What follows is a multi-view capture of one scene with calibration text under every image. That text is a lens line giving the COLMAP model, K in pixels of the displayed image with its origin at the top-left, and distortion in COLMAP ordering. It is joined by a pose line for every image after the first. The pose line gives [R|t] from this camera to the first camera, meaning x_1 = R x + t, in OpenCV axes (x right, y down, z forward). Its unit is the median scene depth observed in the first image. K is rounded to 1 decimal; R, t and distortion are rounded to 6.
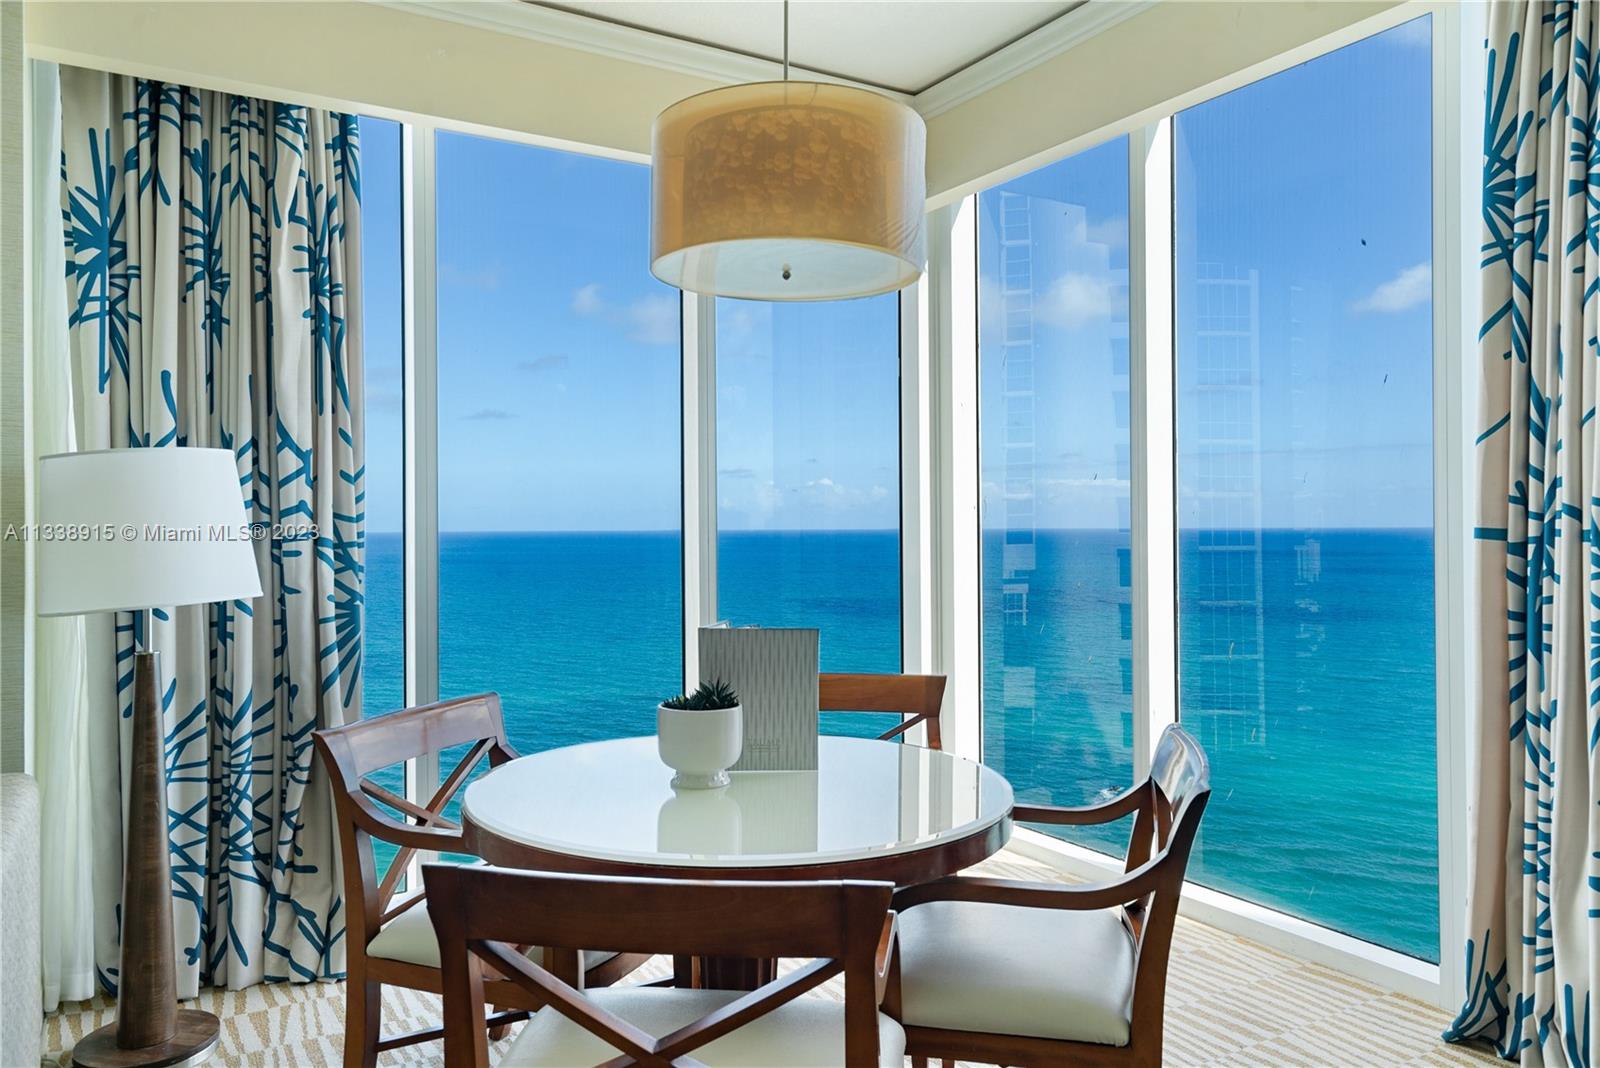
lens RADIAL K [[1121.0, 0, 794.2], [0, 1121.0, 525.1], [0, 0, 1]] dist [-0.000616, 0.005486]
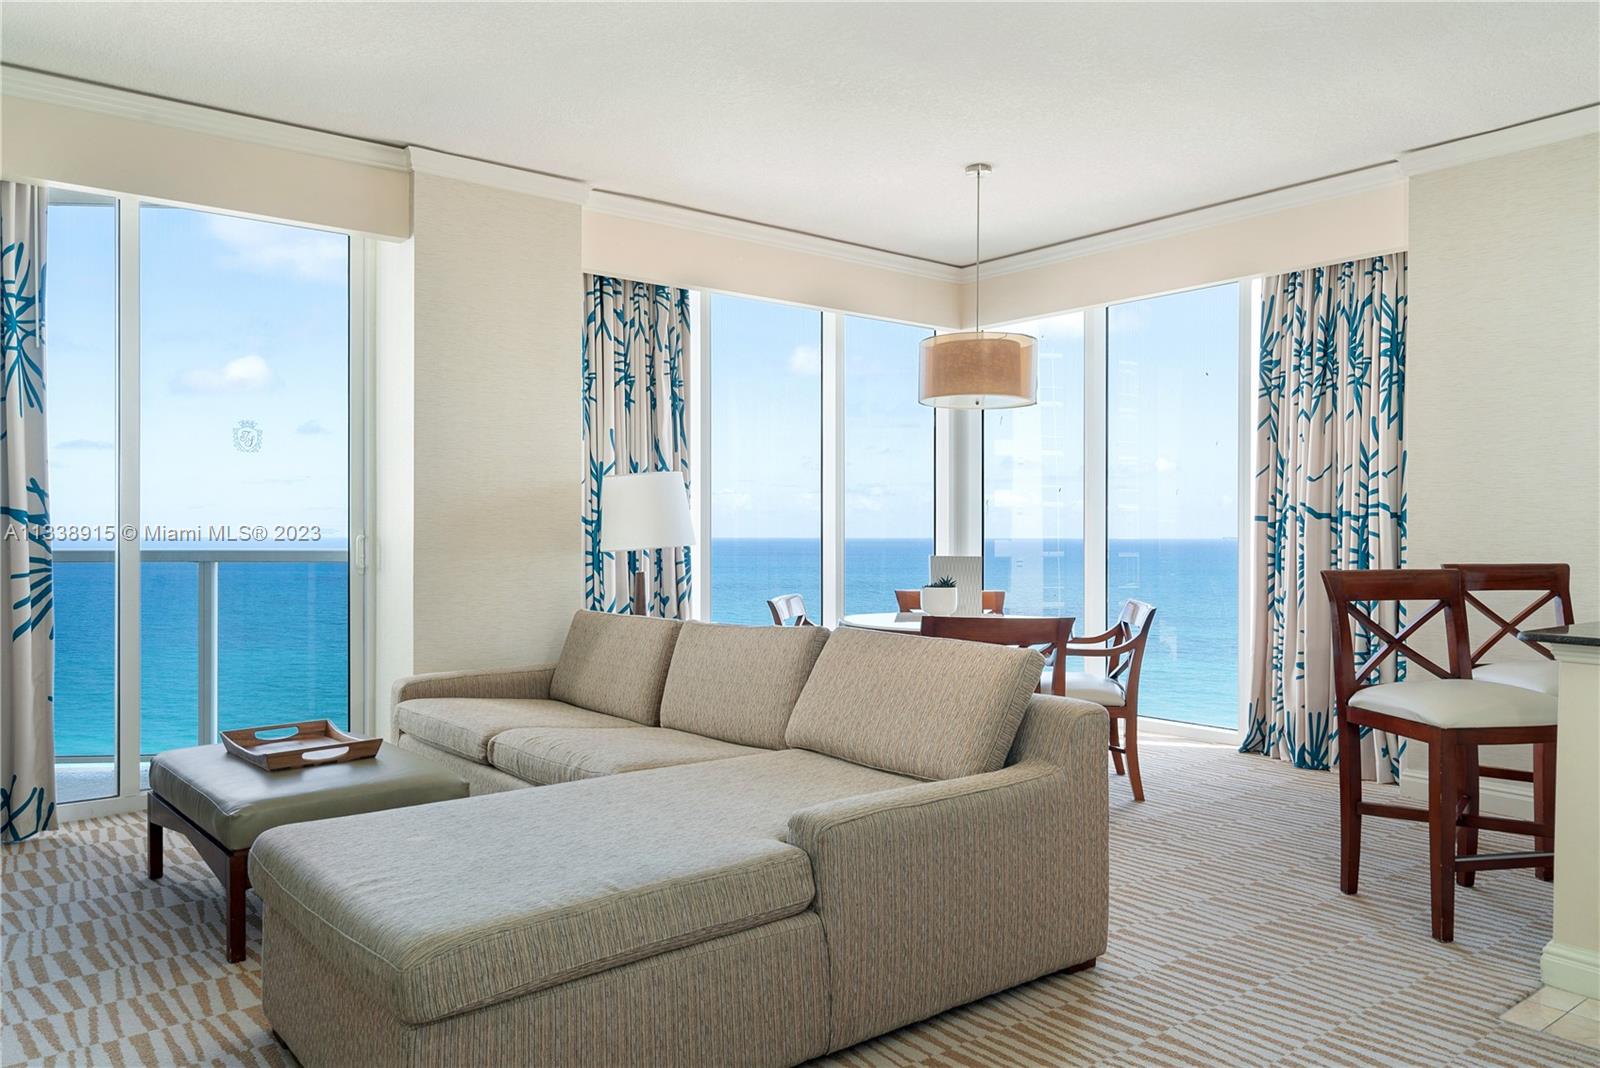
lens RADIAL K [[1109.0, 0, 800.9], [0, 1109.0, 543.4], [0, 0, 1]] dist [-0.010519, -0.000205]
pose [[0.991227, 0.005251, 0.132069, -0.484775], [-0.006667, 0.999925, 0.010282, 0.034394], [-0.132005, -0.011072, 0.991187, -0.893014]]
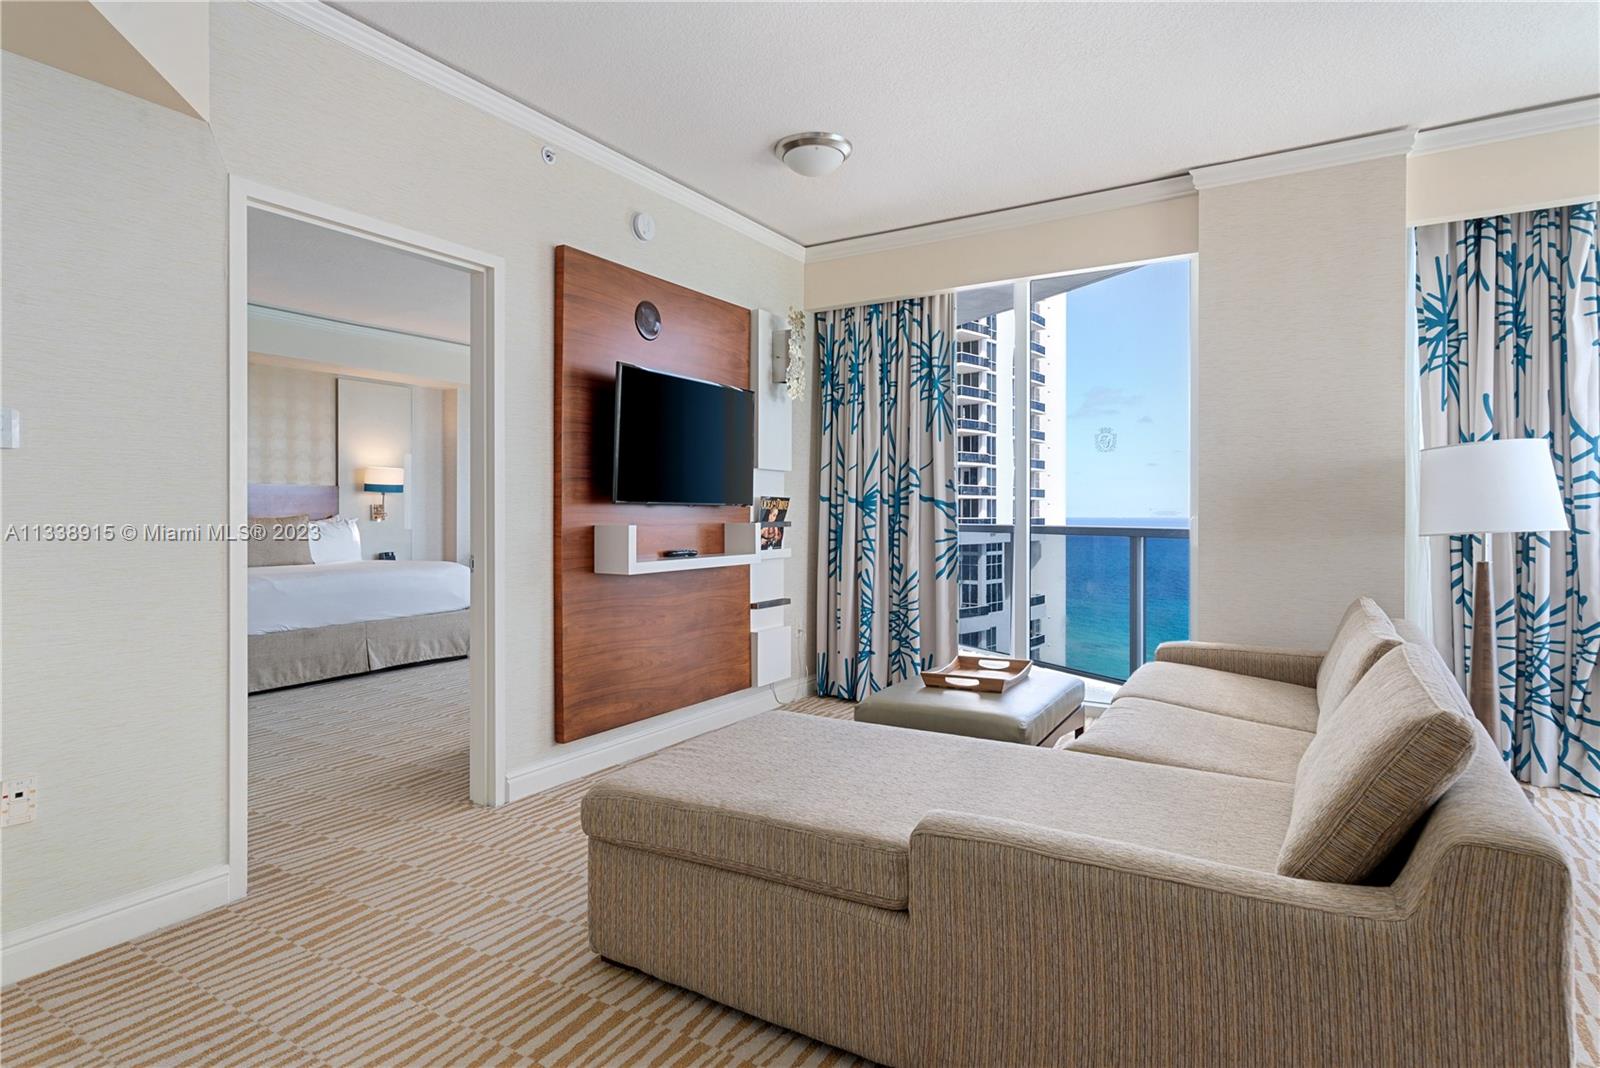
lens RADIAL K [[867.1, 0, 774.2], [0, 867.1, 509.6], [0, 0, 1]] dist [0.000685, 0.002091]
pose [[0.446260, 0.005429, -0.894887, 0.105445], [-0.001251, 0.999984, 0.005442, 0.024466], [0.894903, -0.001309, 0.446260, -0.481150]]
